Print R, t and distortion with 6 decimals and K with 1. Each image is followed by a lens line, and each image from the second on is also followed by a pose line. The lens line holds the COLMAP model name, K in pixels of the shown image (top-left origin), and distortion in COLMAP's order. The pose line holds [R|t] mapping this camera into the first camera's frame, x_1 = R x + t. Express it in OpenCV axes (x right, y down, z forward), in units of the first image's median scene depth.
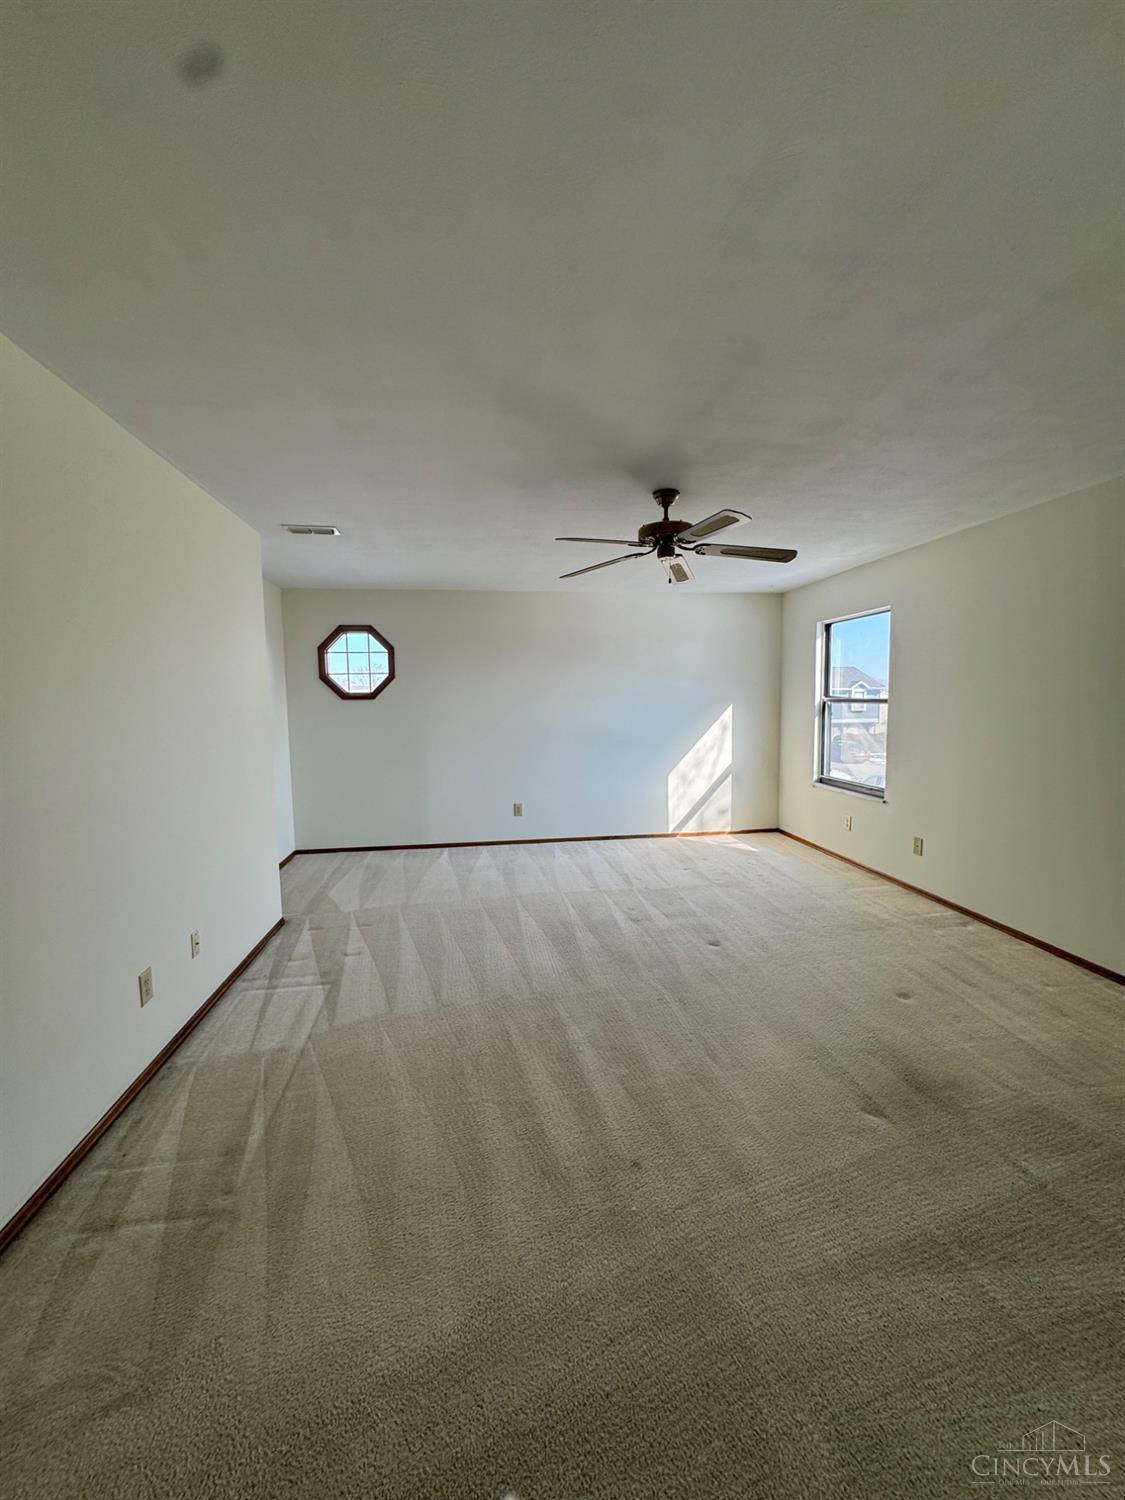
lens RADIAL K [[601.9, 0, 562.5], [0, 601.9, 750.0], [0, 0, 1]] dist [-0.002118, 0.000622]
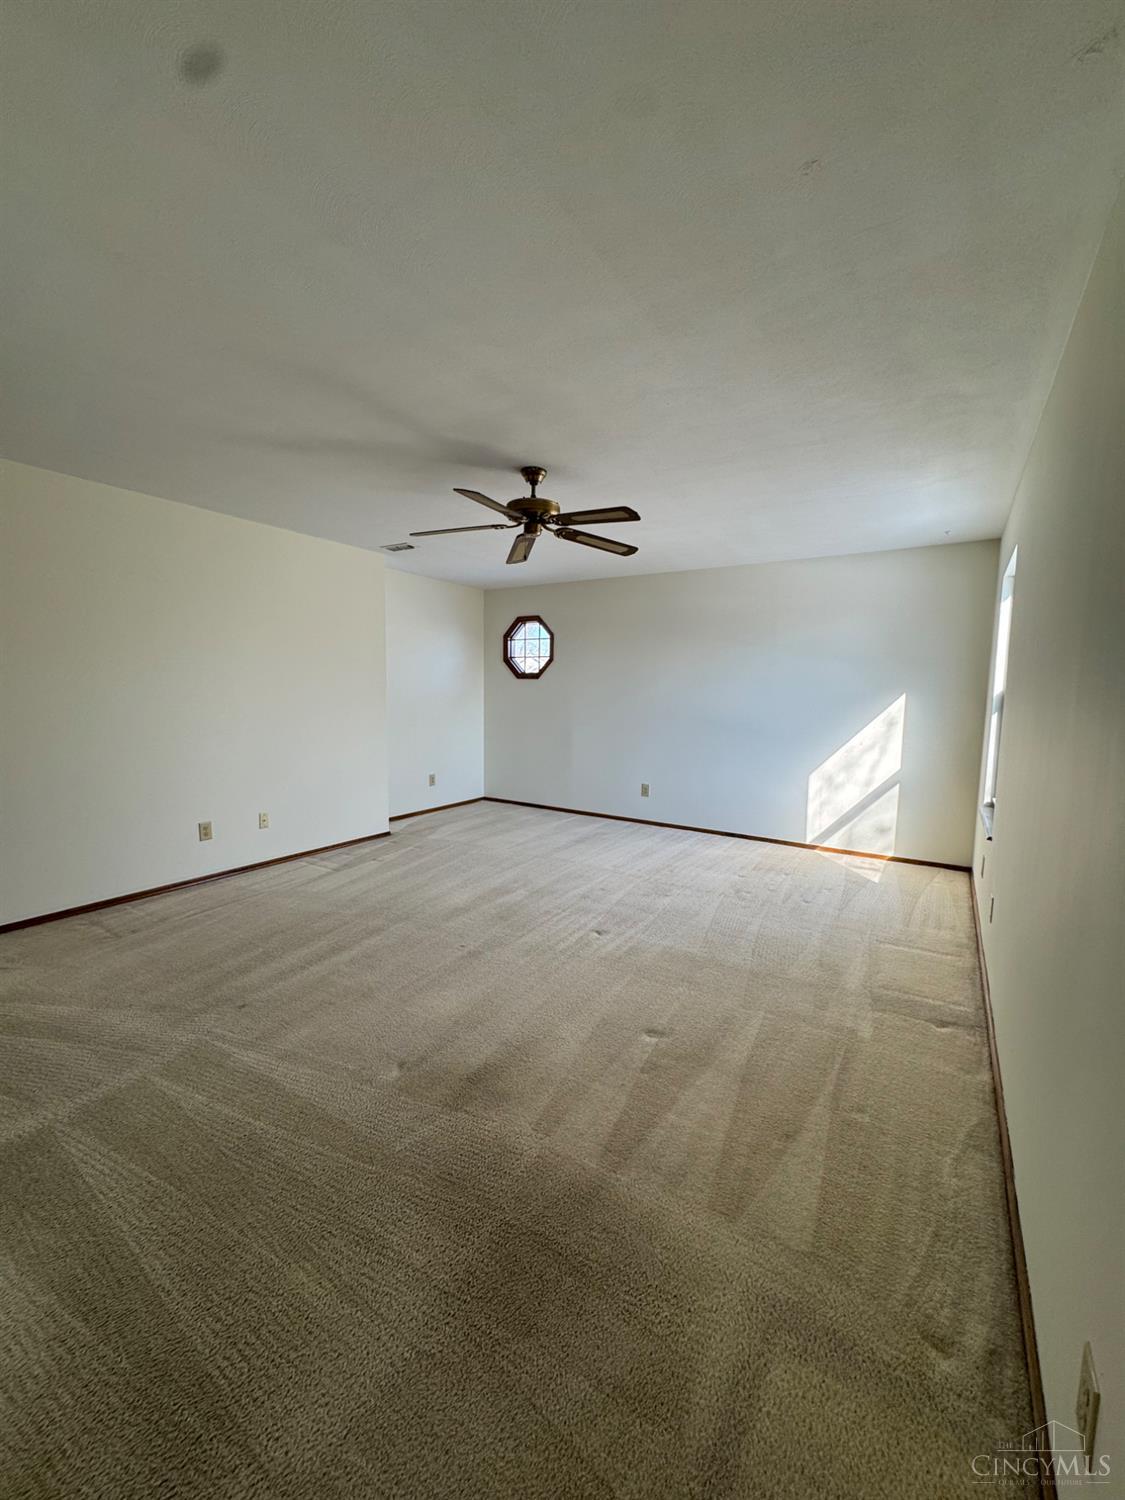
lens RADIAL K [[601.9, 0, 562.5], [0, 601.9, 750.0], [0, 0, 1]] dist [-0.002118, 0.000622]
pose [[0.751122, 0.091552, -0.653784, 0.502522], [-0.082490, 0.995591, 0.044645, -0.002223], [0.654989, 0.020397, 0.755363, 0.146529]]
